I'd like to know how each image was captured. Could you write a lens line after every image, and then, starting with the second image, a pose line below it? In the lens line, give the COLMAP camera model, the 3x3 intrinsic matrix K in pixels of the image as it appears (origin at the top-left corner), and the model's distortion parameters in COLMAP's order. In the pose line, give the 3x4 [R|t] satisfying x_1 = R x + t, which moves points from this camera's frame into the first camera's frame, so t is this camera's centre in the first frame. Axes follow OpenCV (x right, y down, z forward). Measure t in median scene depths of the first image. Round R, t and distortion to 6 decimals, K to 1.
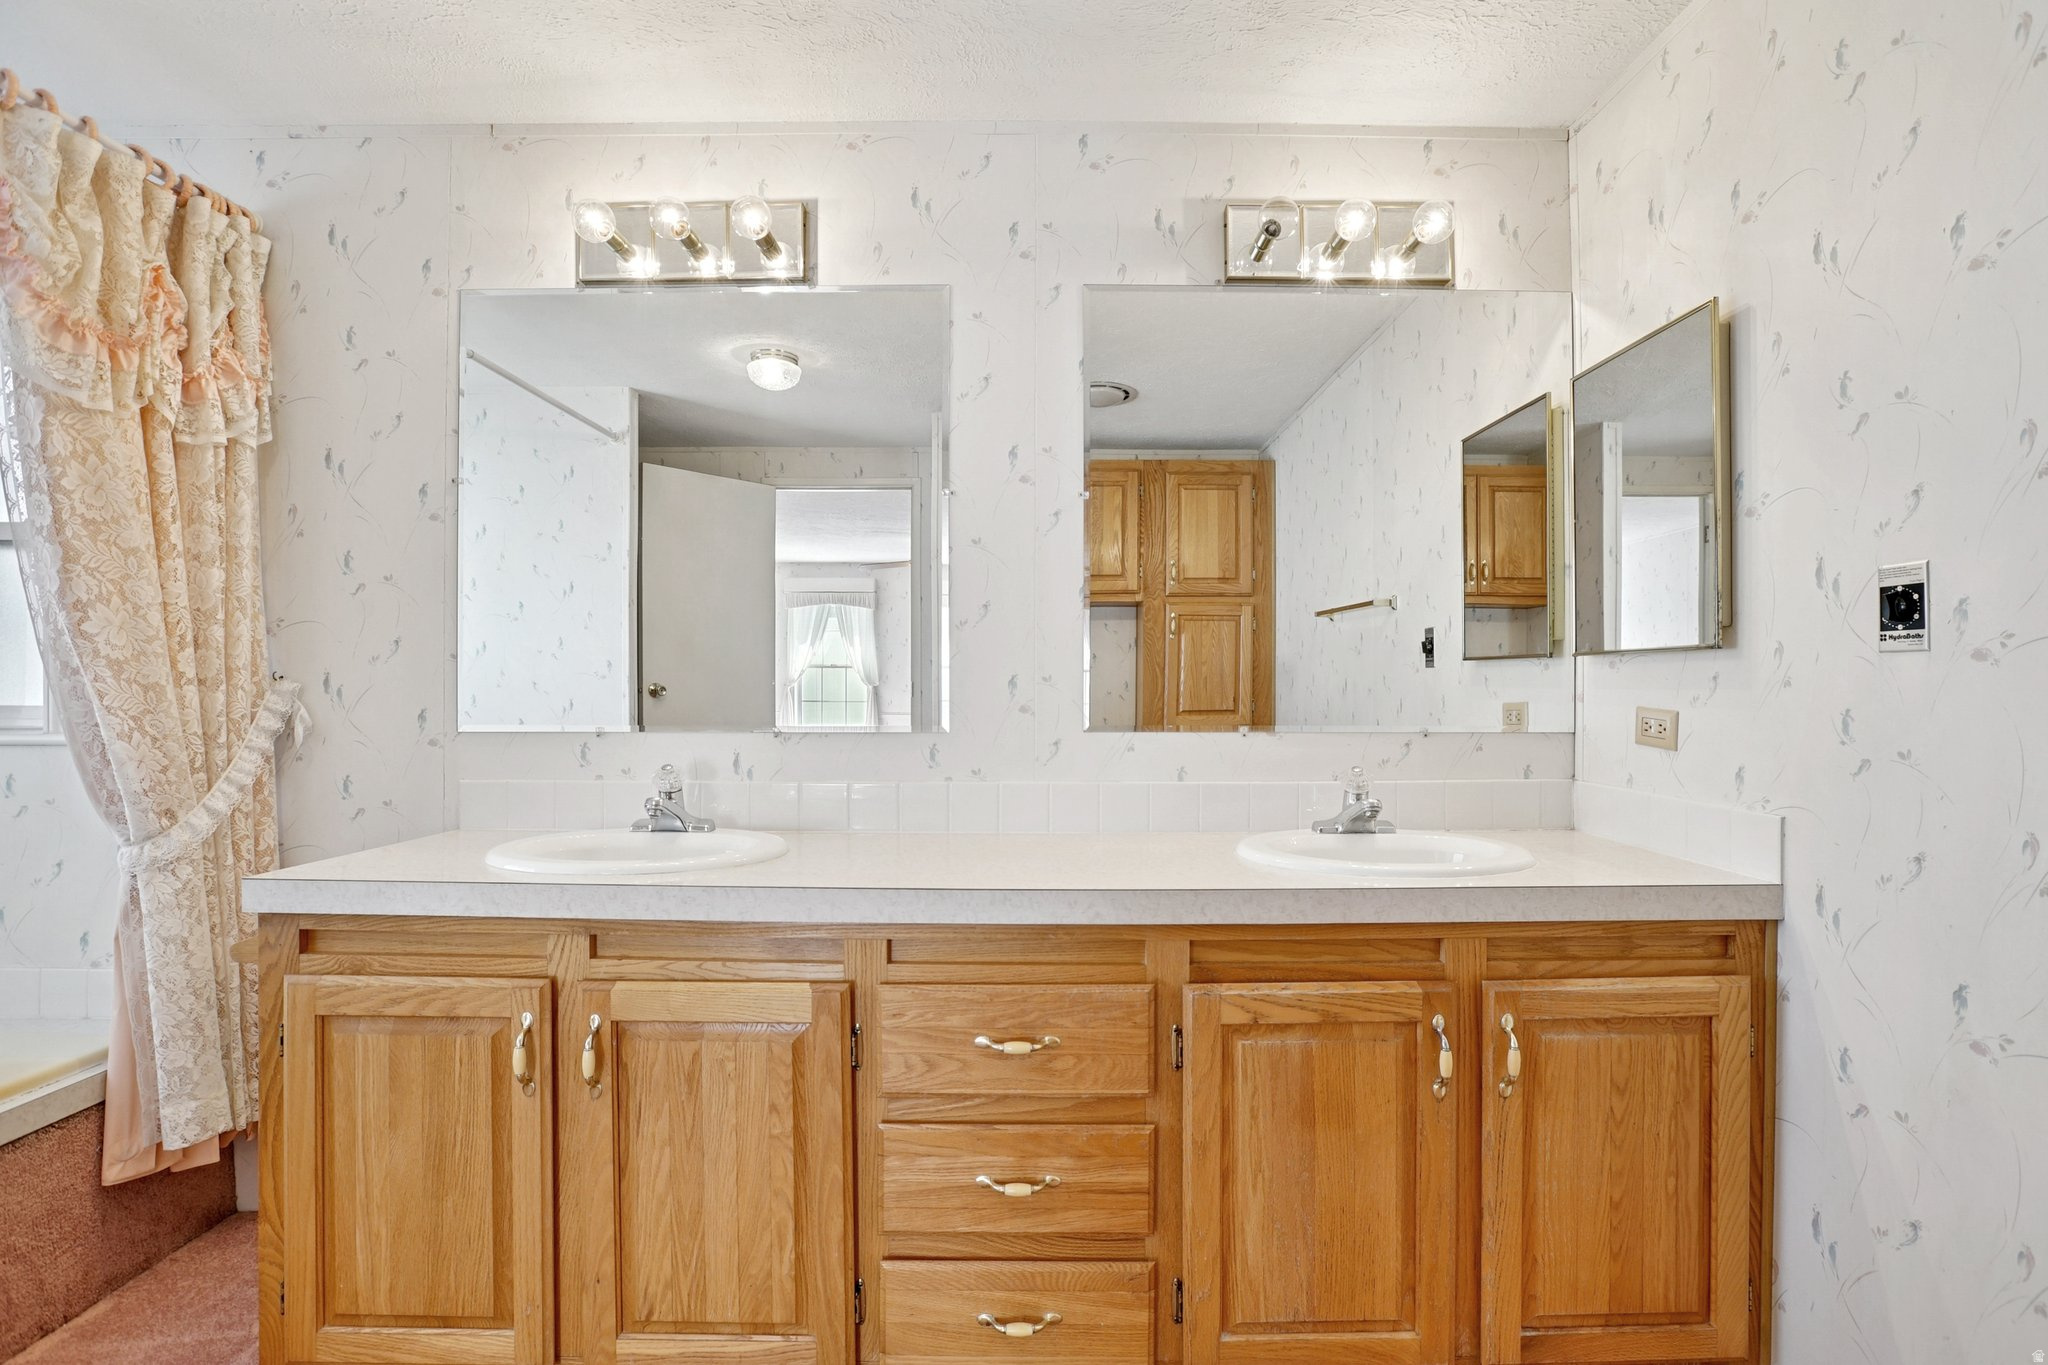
lens RADIAL K [[954.2, 0, 1027.9], [0, 954.2, 683.9], [0, 0, 1]] dist [-0.054293, 0.019532]
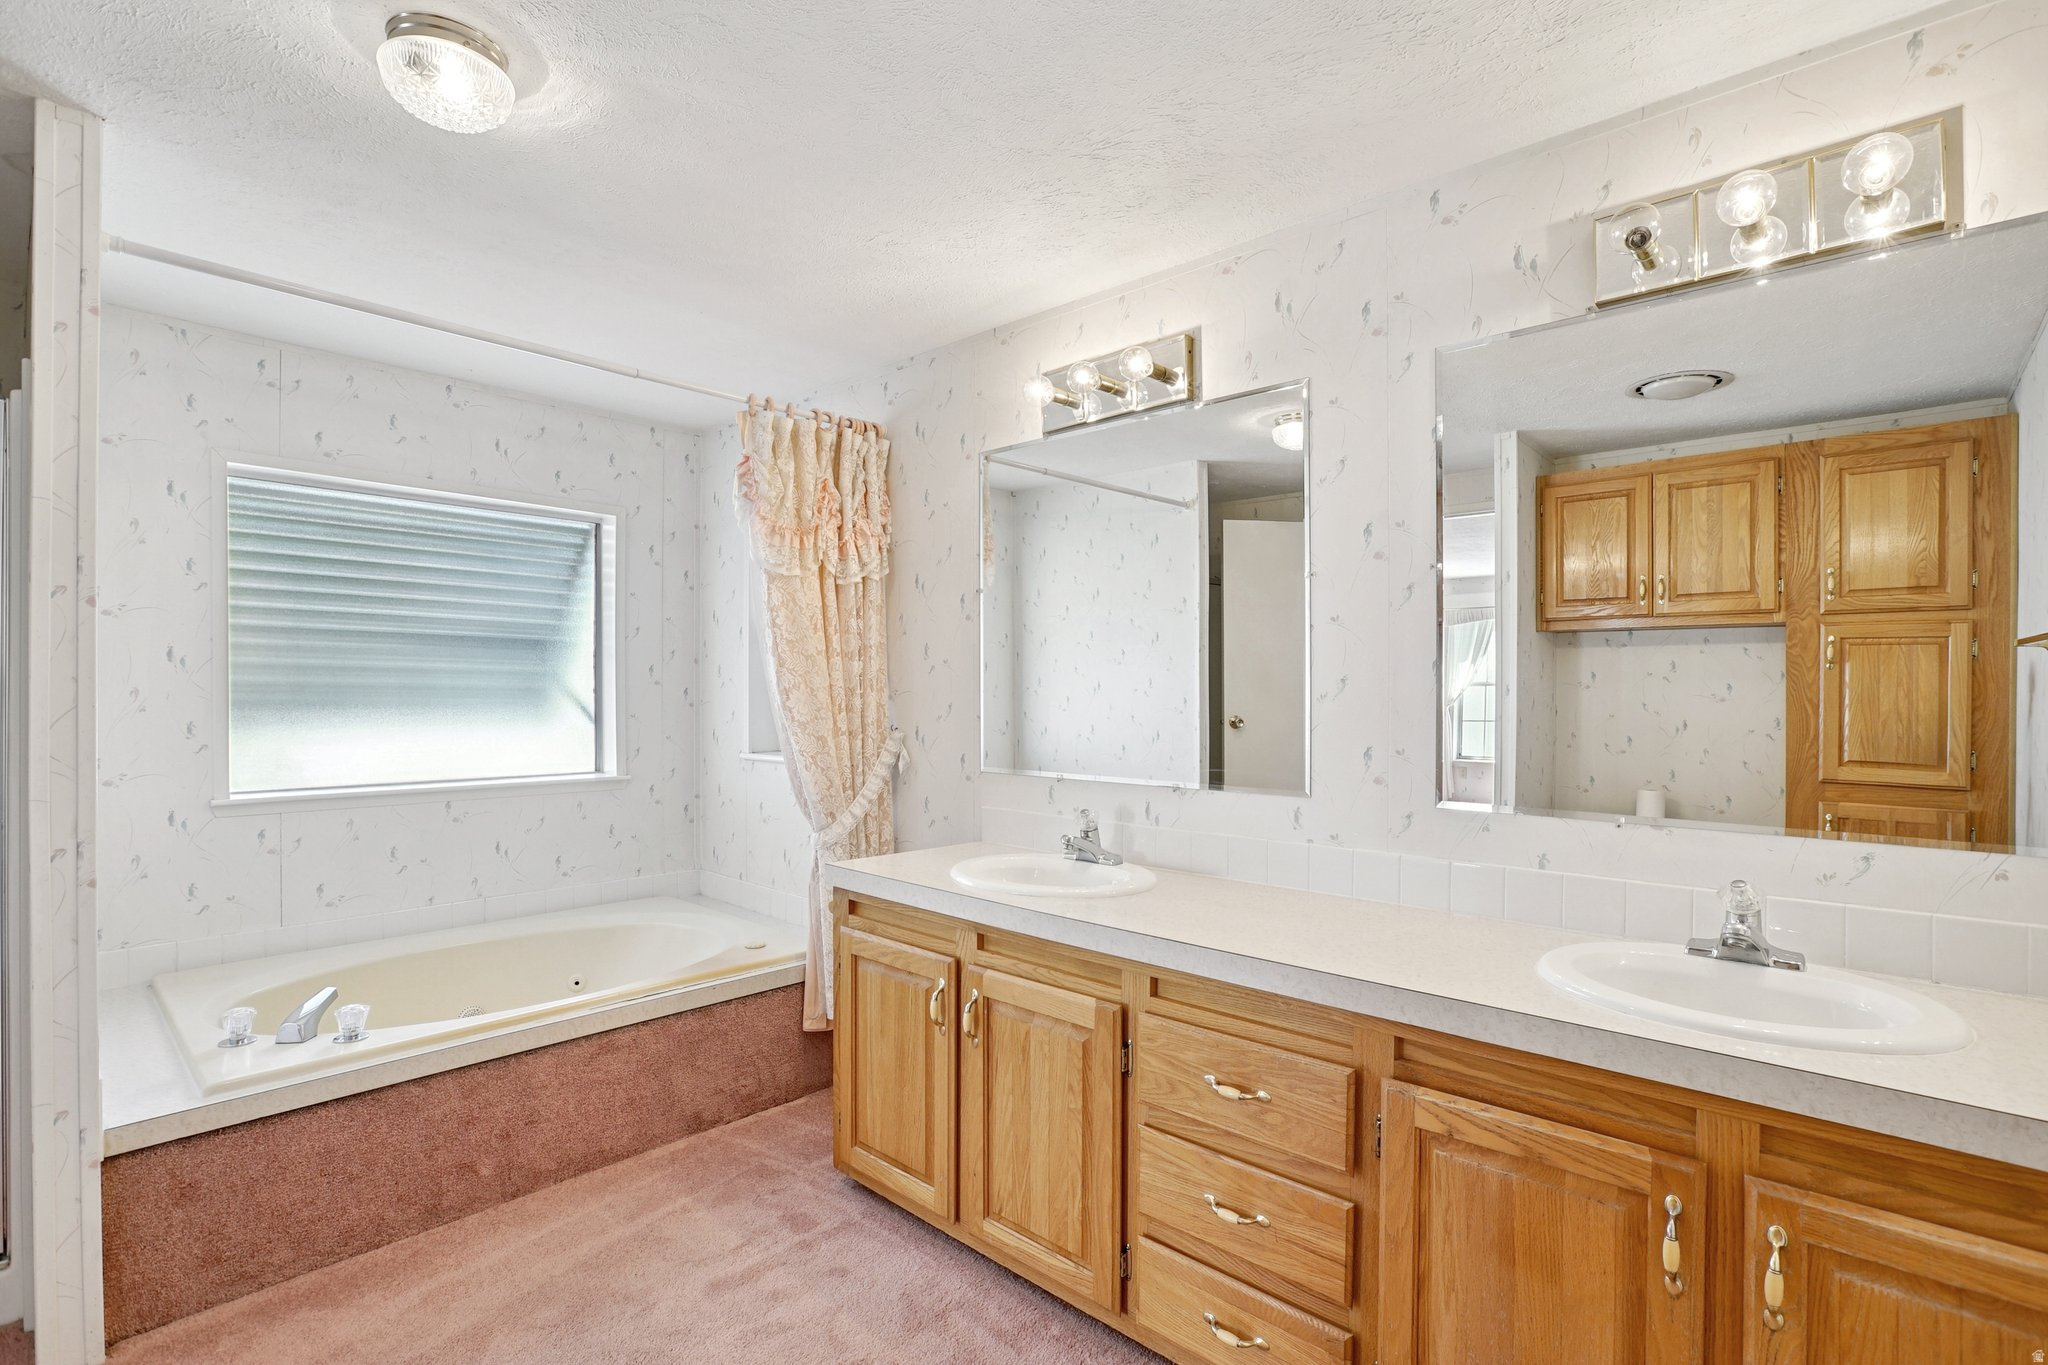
lens RADIAL K [[954.2, 0, 1022.0], [0, 954.2, 701.0], [0, 0, 1]] dist [-0.054293, 0.019532]
pose [[0.733767, 0.008044, -0.679353, 0.470989], [0.001608, 0.999907, 0.013576, -0.085621], [0.679399, -0.011053, 0.733686, -0.000764]]
